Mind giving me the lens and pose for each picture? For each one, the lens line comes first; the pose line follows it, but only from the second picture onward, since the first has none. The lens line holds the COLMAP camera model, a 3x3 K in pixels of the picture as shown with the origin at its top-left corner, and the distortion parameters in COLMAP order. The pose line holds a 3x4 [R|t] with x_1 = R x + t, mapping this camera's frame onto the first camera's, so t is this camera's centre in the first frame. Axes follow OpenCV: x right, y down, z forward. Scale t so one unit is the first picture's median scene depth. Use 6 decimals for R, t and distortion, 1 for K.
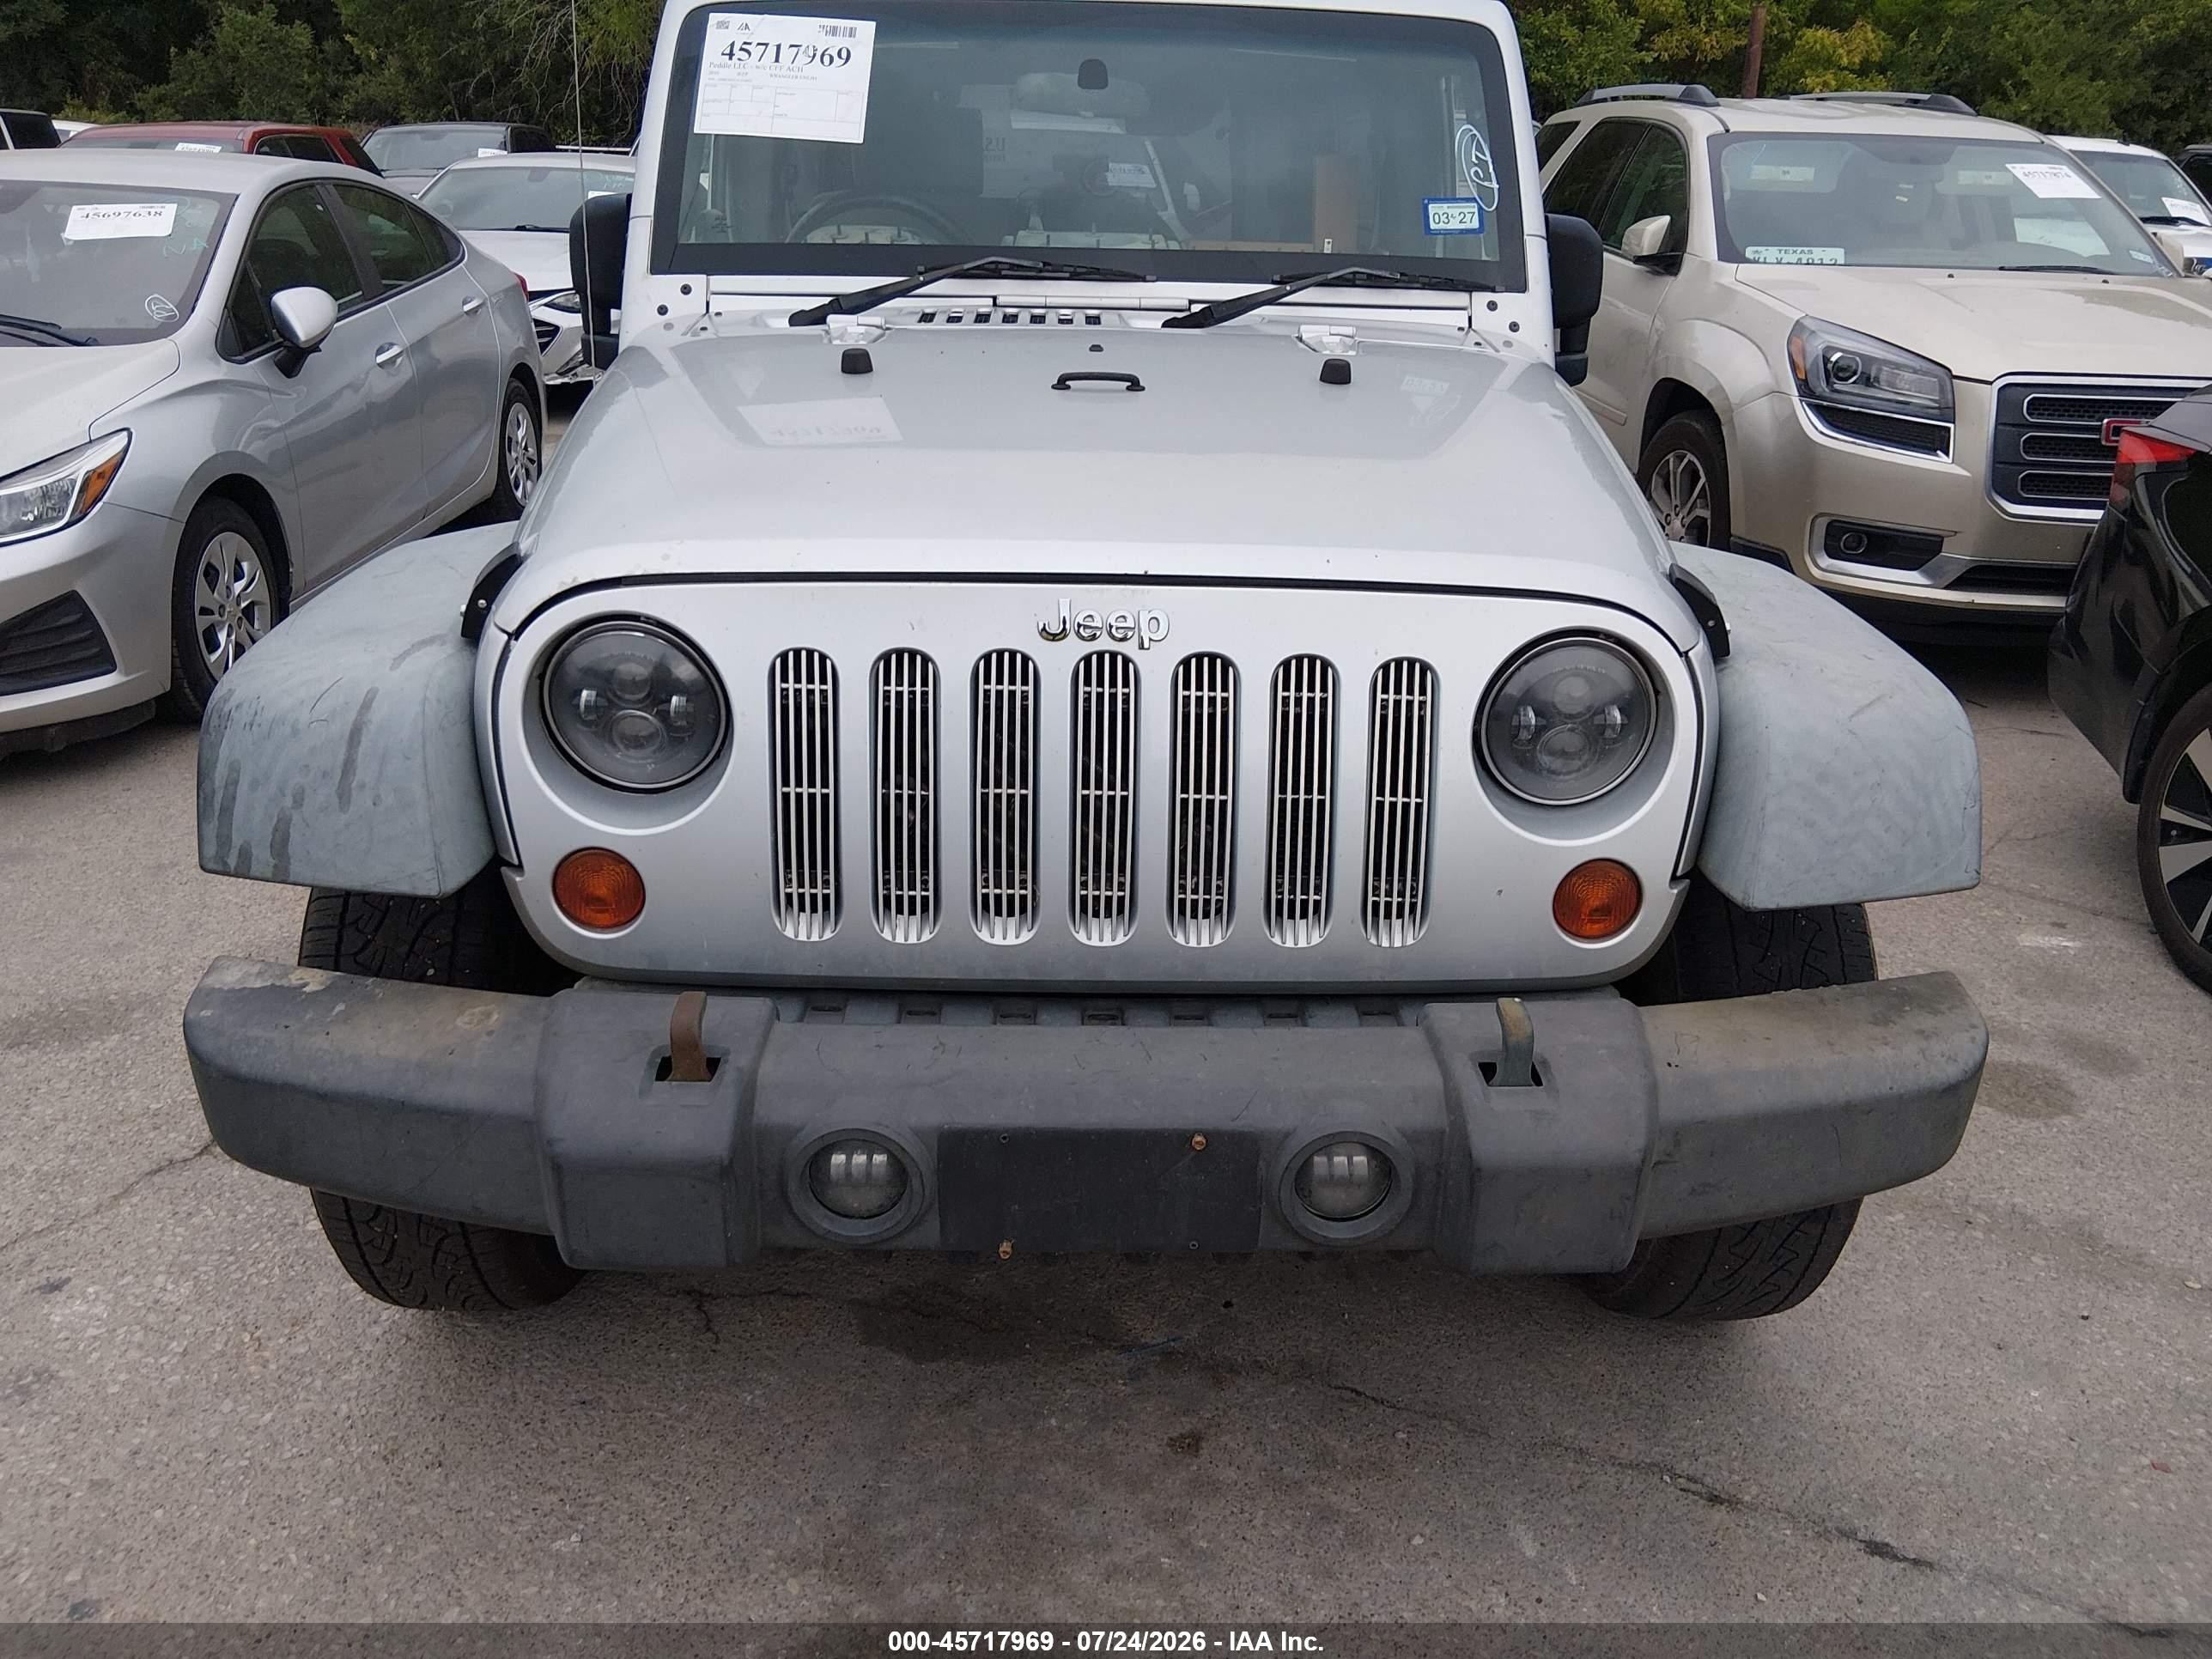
lens RADIAL K [[1783.0, 0, 1127.8], [0, 1783.0, 794.5], [0, 0, 1]] dist [0.125037, -0.244631]
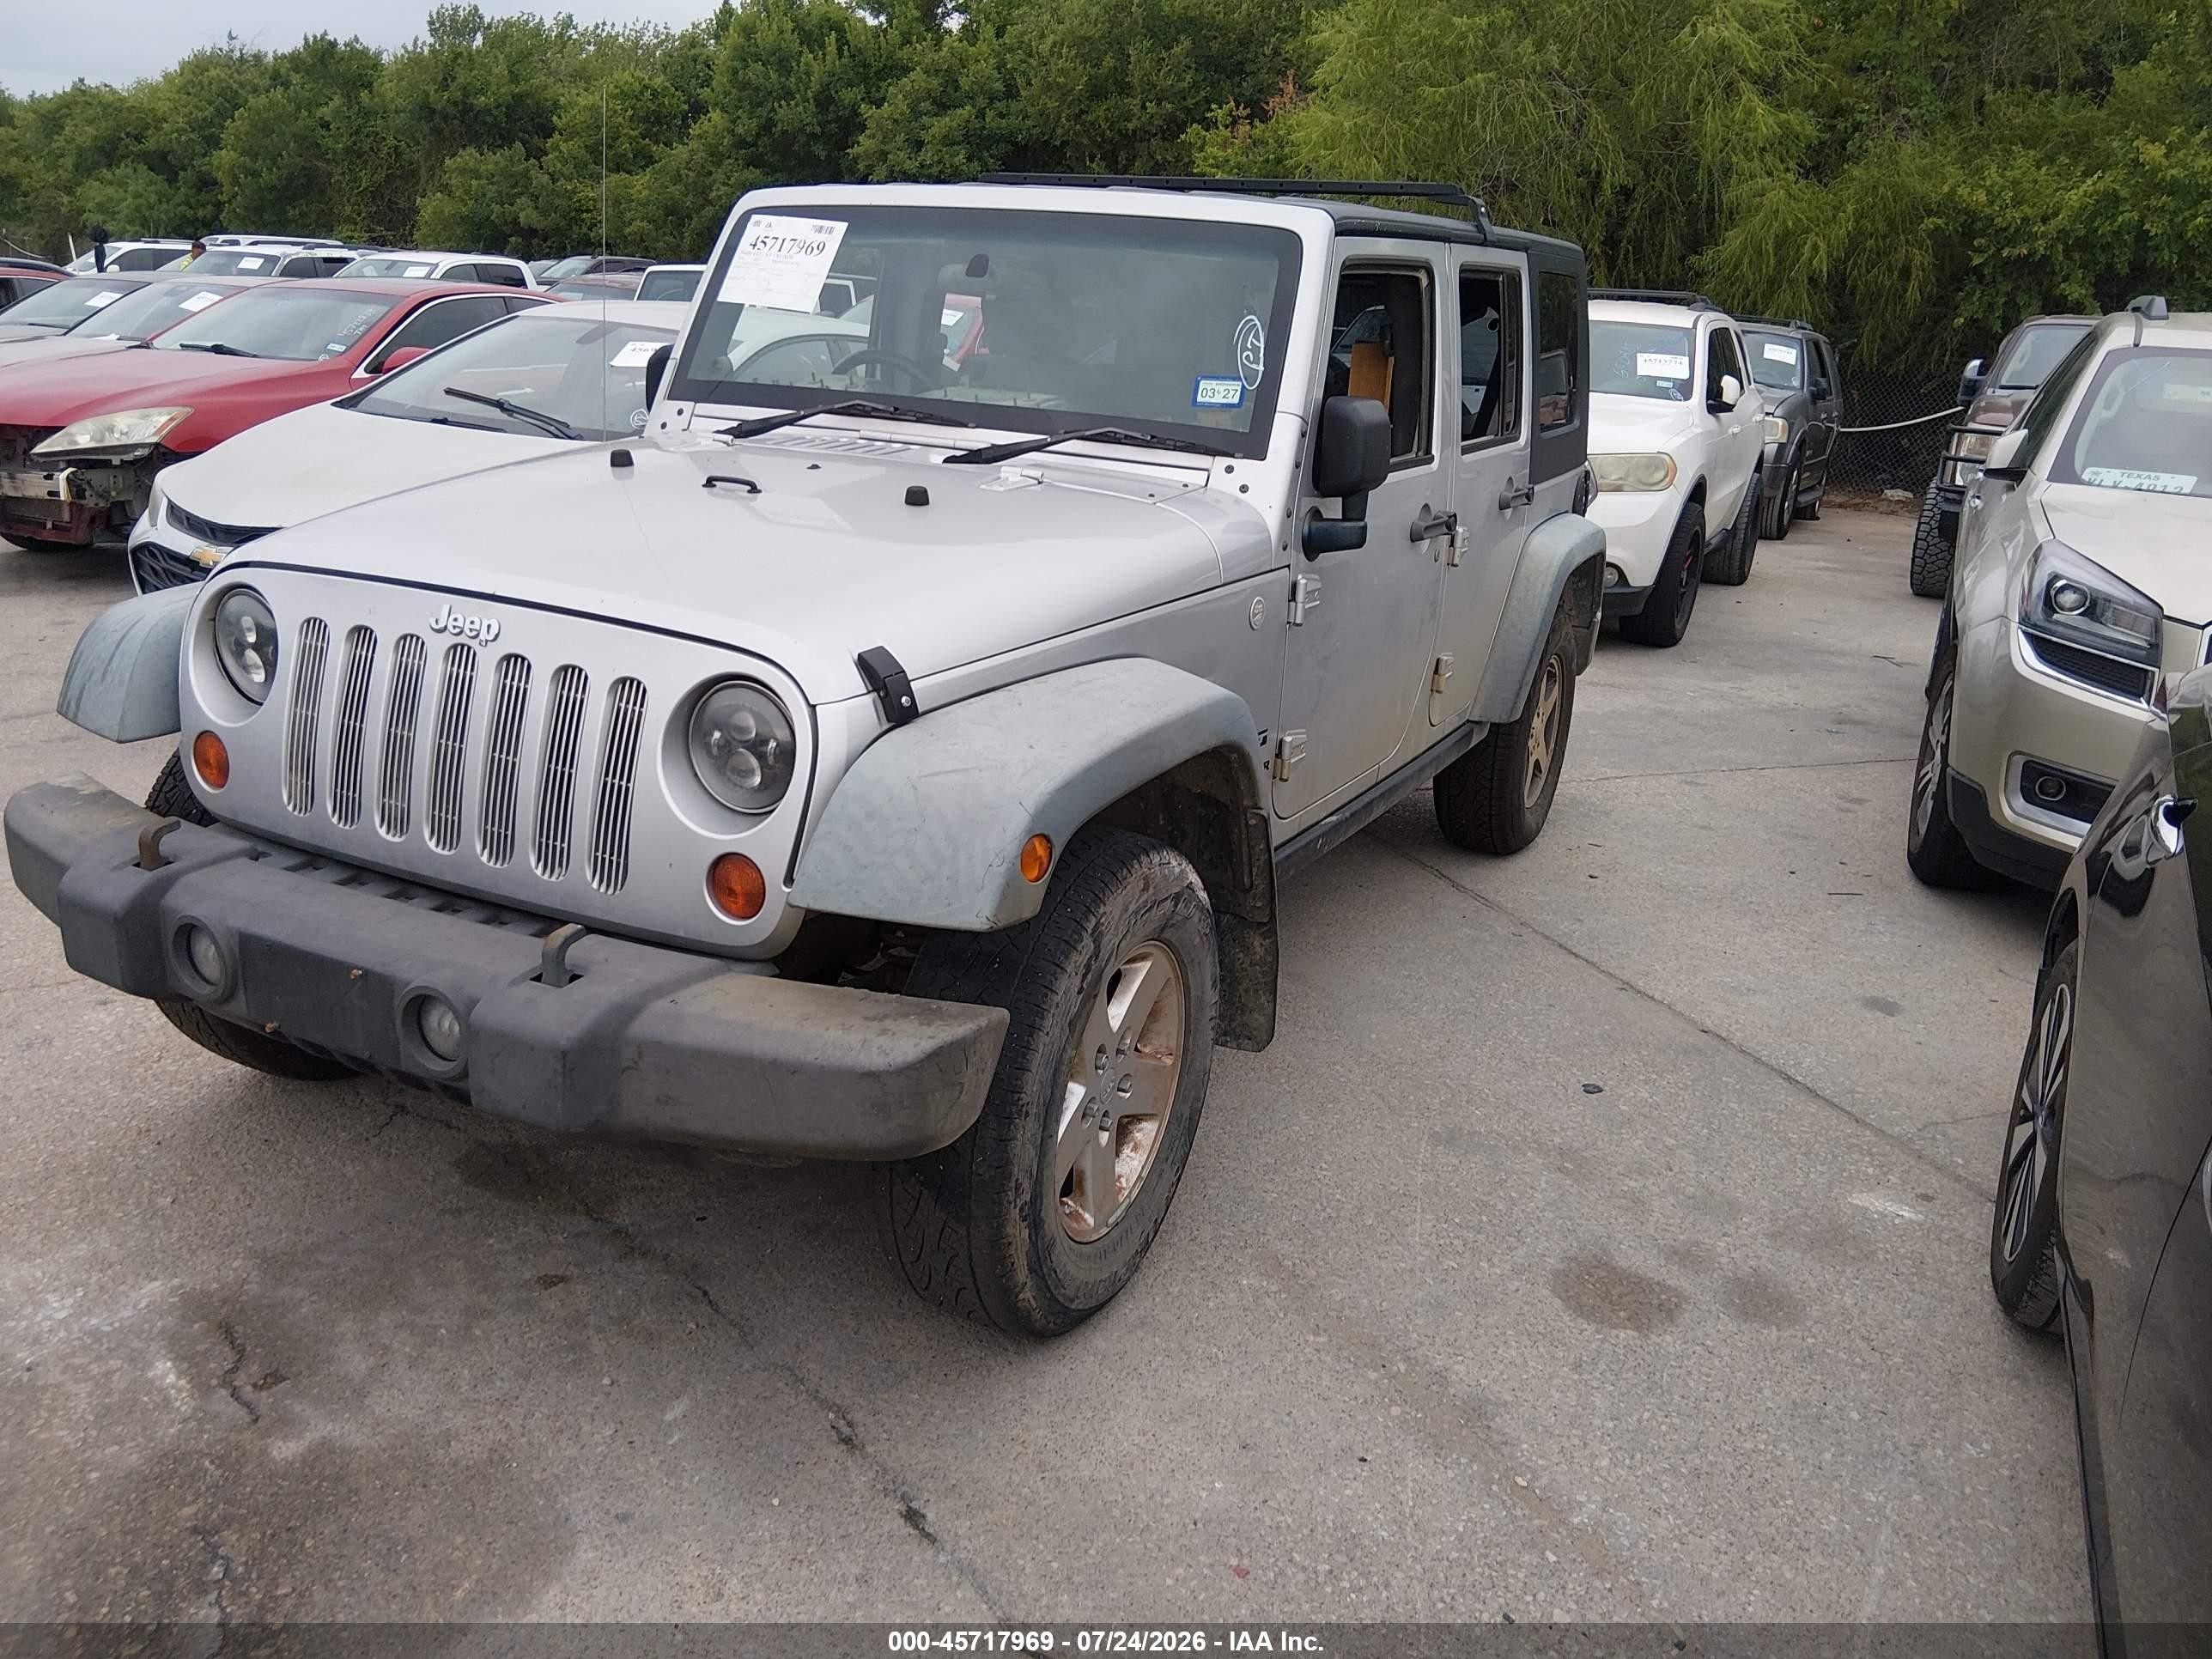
lens RADIAL K [[1833.2, 0, 1103.7], [0, 1833.2, 772.3], [0, 0, 1]] dist [0.129315, -0.277366]
pose [[0.872931, 0.150924, -0.463910, 0.889902], [-0.201204, 0.977677, -0.060534, 0.004735], [0.444418, 0.146182, 0.883812, -0.050173]]
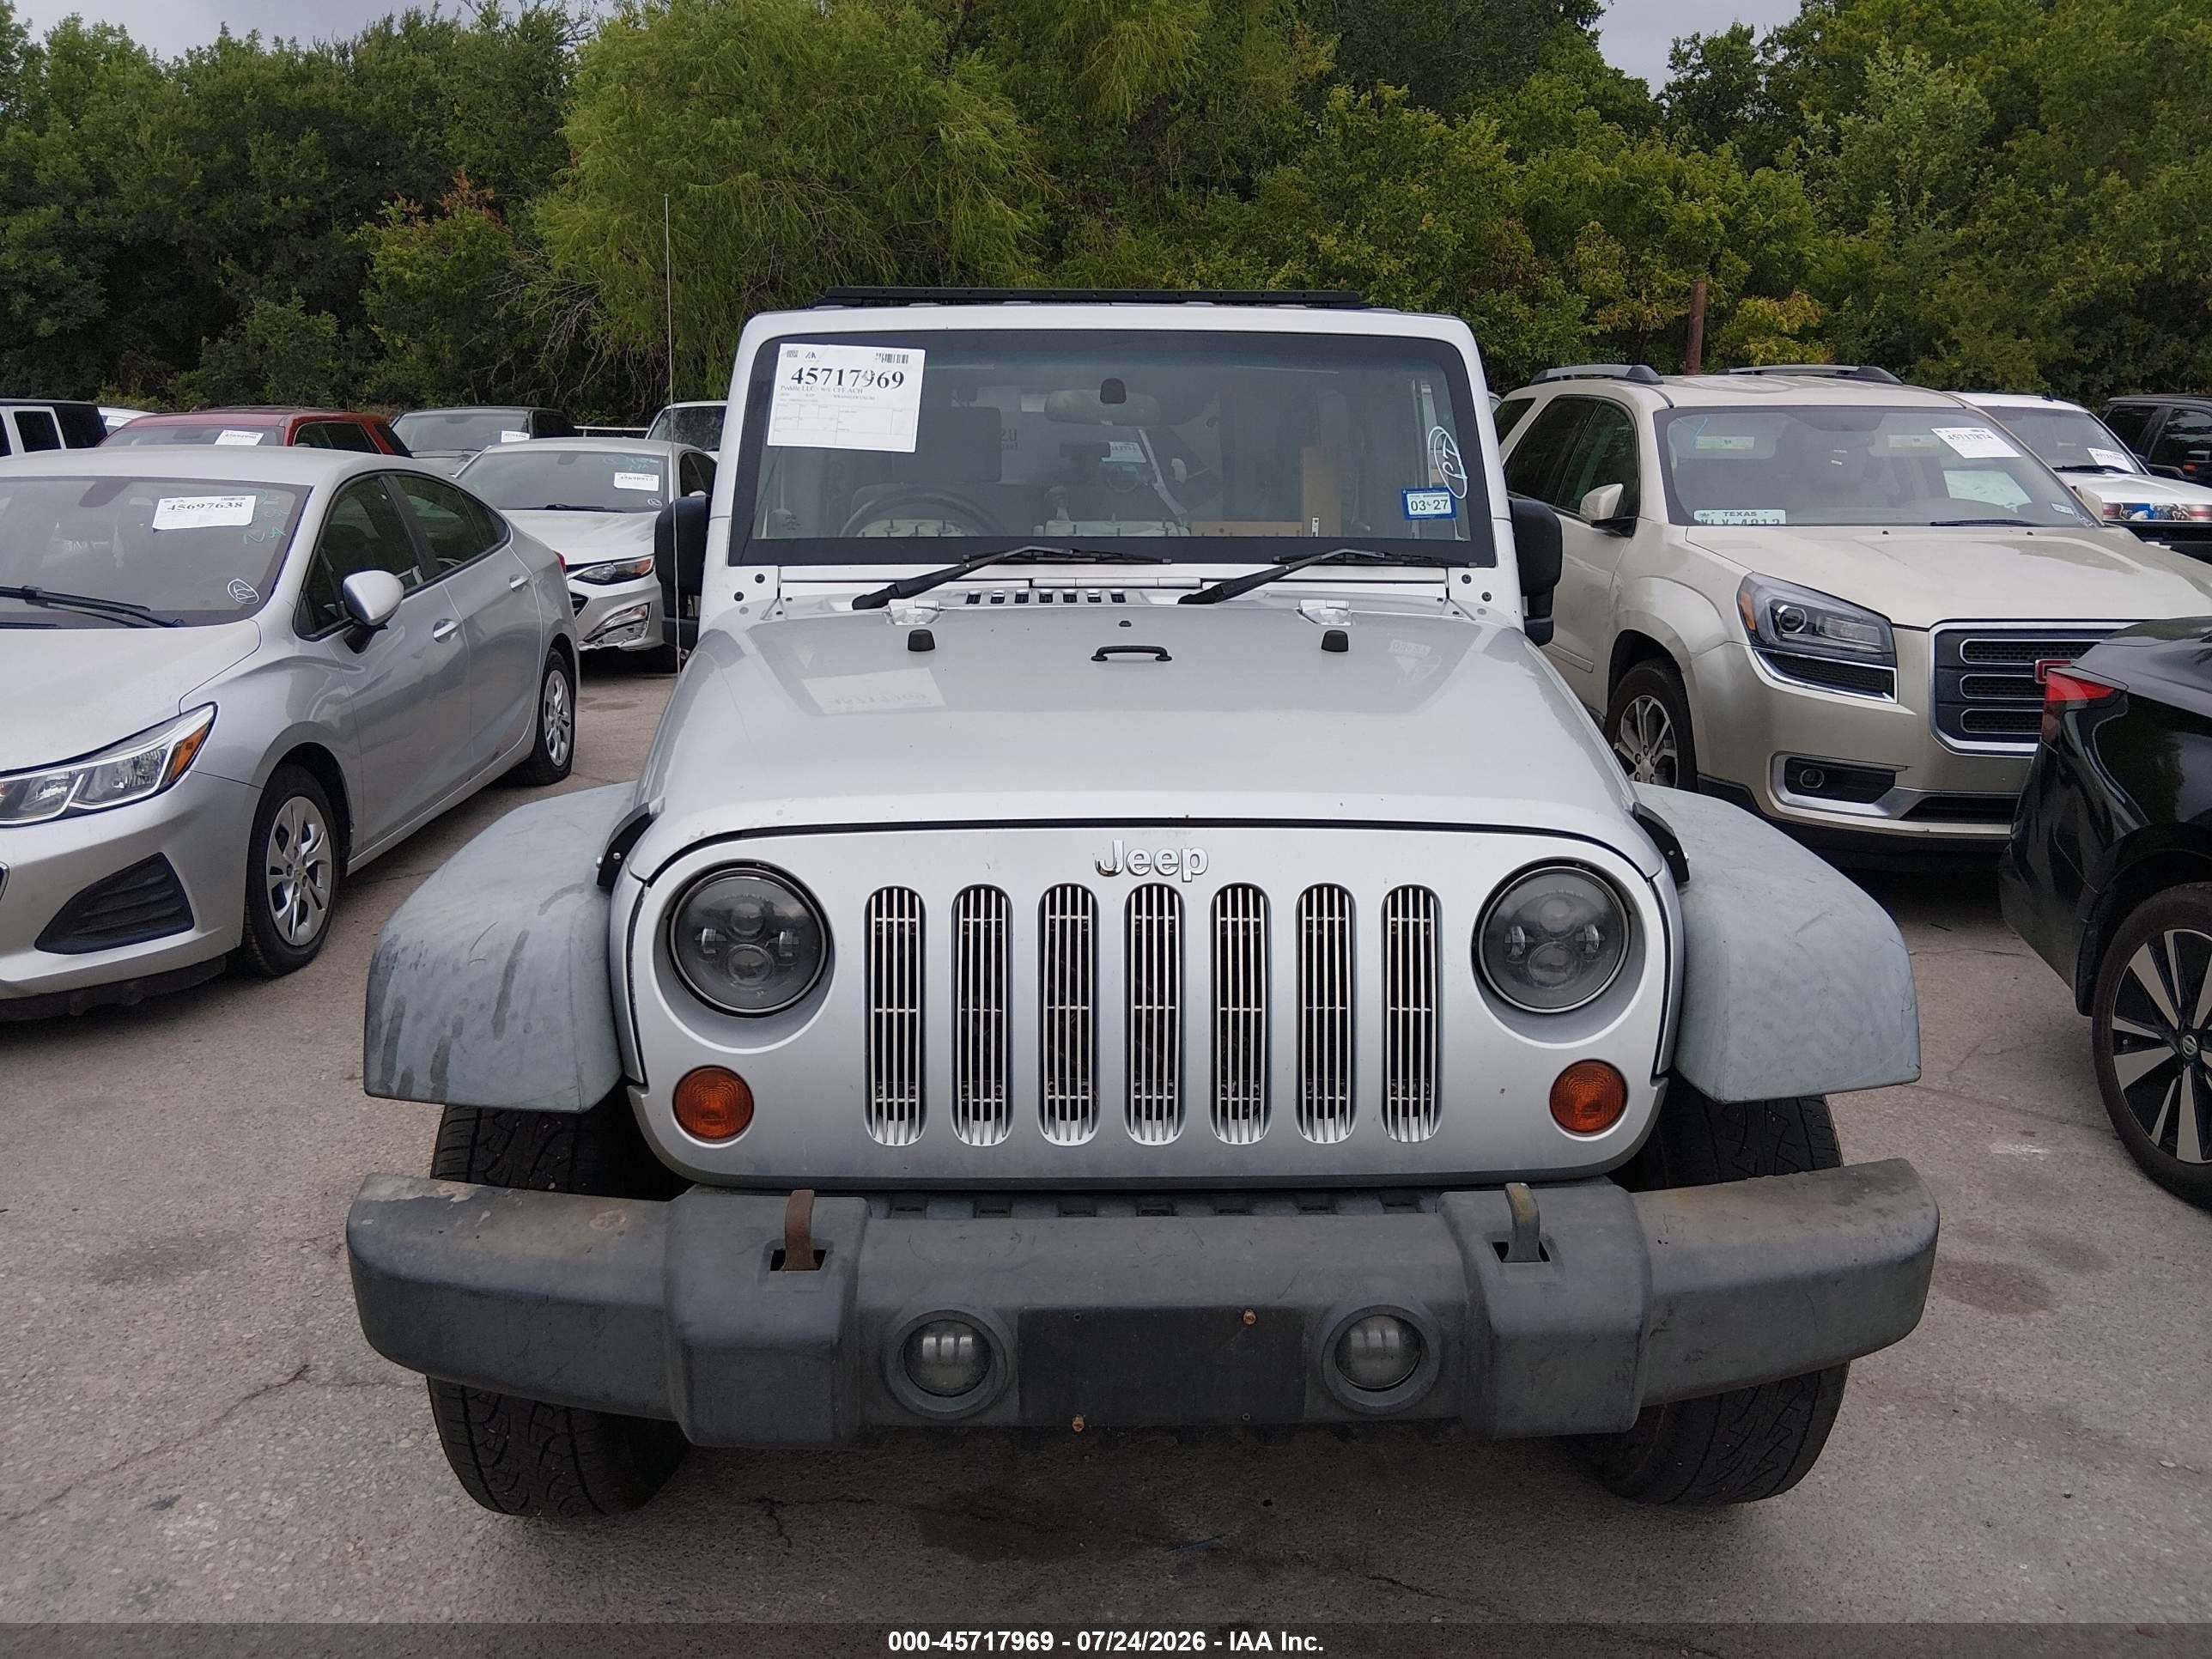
lens RADIAL K [[1786.7, 0, 1141.8], [0, 1786.7, 766.7], [0, 0, 1]] dist [0.123578, -0.215930]
pose [[0.999715, -0.017686, 0.016058, -0.028847], [0.019884, 0.988630, -0.149048, 0.013492], [-0.013239, 0.149324, 0.988700, -0.125888]]
